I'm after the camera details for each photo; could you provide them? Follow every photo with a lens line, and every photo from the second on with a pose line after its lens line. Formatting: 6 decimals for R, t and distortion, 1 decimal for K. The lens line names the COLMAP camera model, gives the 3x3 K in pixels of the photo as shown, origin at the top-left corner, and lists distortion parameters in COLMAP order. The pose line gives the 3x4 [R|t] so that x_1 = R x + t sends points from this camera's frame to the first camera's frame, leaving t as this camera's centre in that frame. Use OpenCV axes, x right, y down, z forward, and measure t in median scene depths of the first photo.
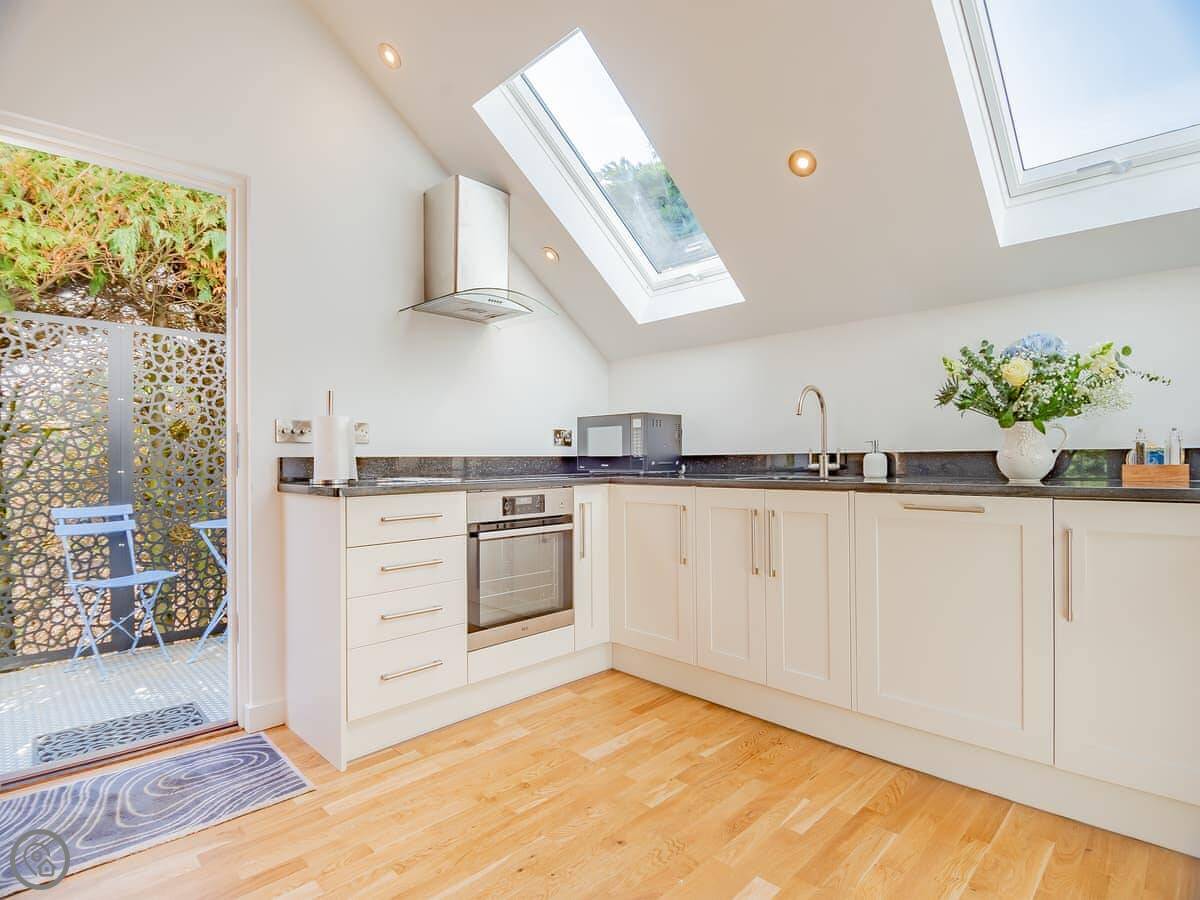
lens RADIAL K [[627.0, 0, 595.4], [0, 627.0, 457.4], [0, 0, 1]] dist [-0.014392, -0.002852]
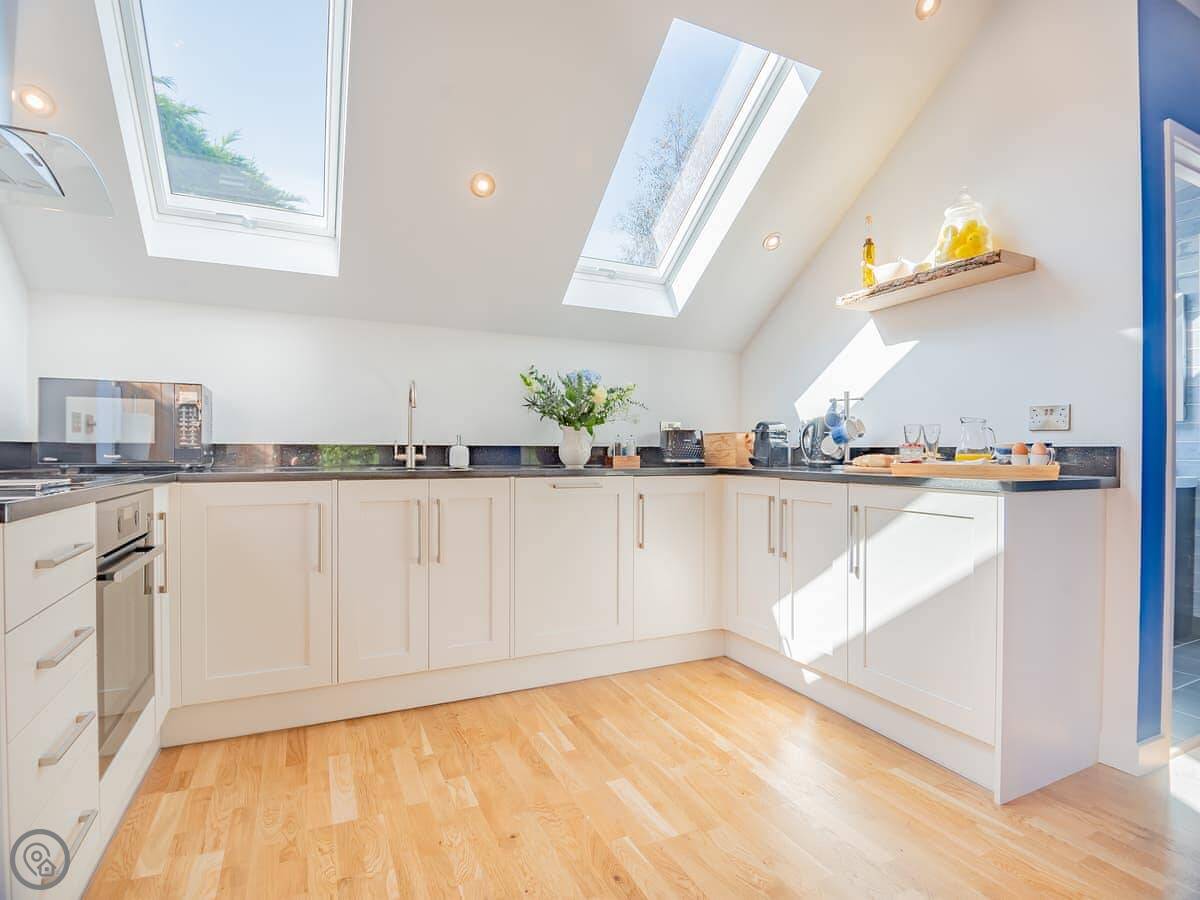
lens RADIAL K [[646.5, 0, 606.4], [0, 646.5, 450.4], [0, 0, 1]] dist [0.009945, -0.022059]
pose [[0.296380, 0.008103, 0.955036, -0.667392], [-0.011221, 0.999925, -0.005002, 0.005327], [-0.955004, -0.009234, 0.296448, 0.412394]]
